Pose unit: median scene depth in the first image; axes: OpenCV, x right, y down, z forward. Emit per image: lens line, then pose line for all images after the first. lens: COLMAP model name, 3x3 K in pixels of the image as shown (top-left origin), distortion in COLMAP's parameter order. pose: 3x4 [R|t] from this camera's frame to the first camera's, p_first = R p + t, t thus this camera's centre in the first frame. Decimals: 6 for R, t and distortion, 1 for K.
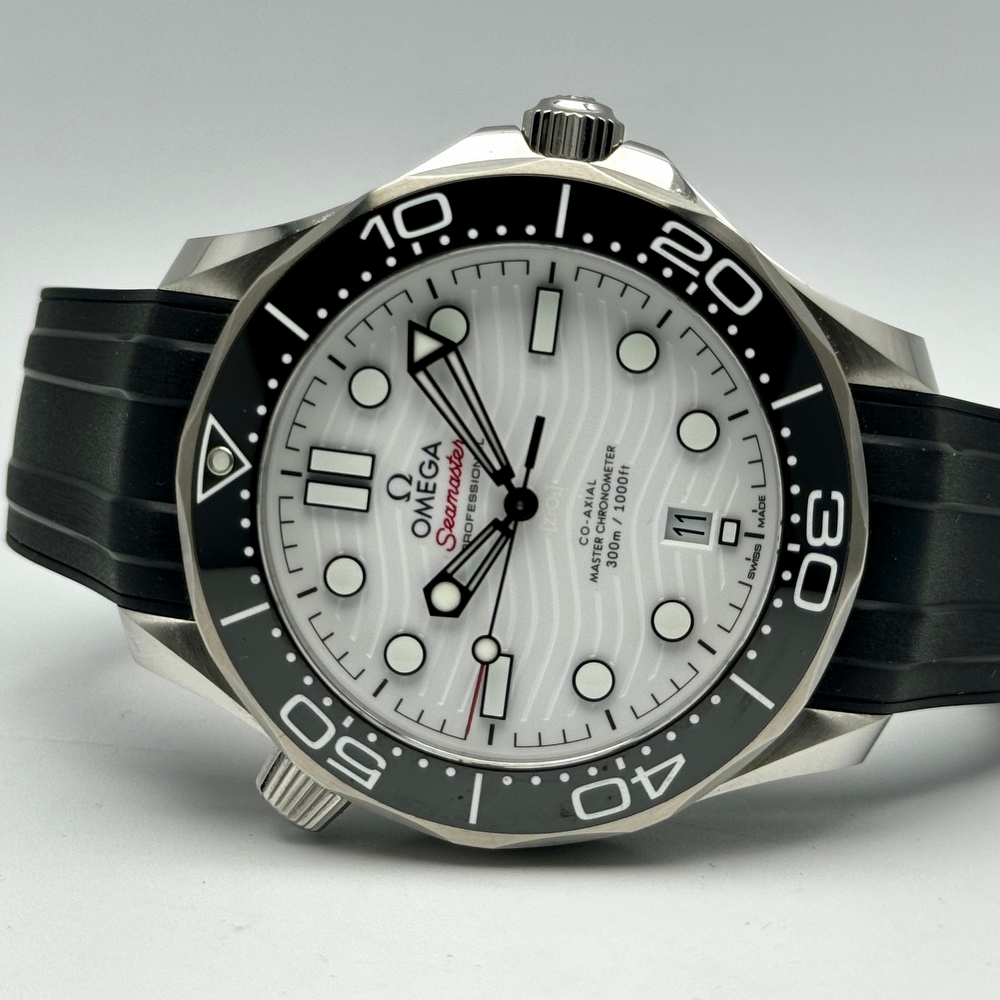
lens RADIAL K [[2341.8, 0, 500.9], [0, 2341.8, 536.6], [0, 0, 1]] dist [0.356317, 0.100081]
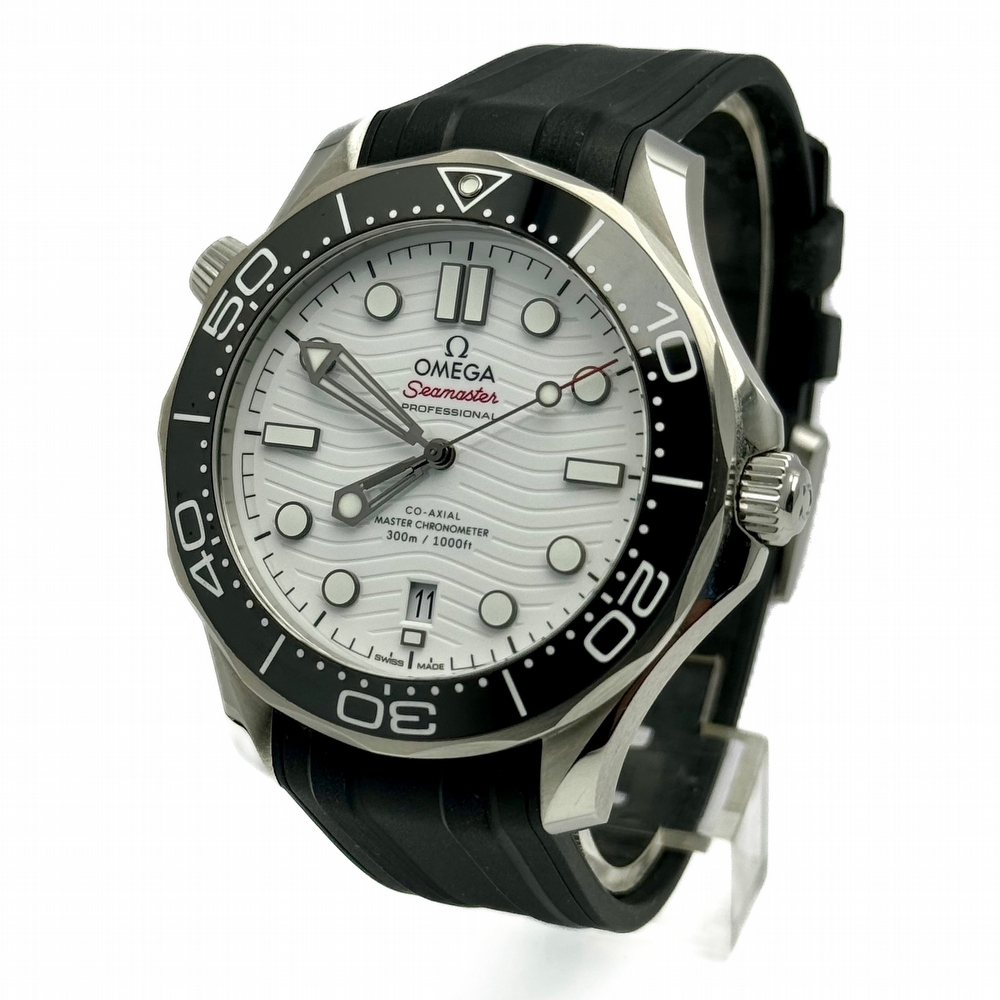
lens RADIAL K [[2341.8, 0, 500.9], [0, 2341.8, 536.6], [0, 0, 1]] dist [0.356317, 0.100081]
pose [[-0.002702, 0.998891, -0.047000, 0.101338], [-0.963749, 0.009939, 0.266624, -0.343037], [0.266796, 0.046016, 0.962654, -0.077580]]
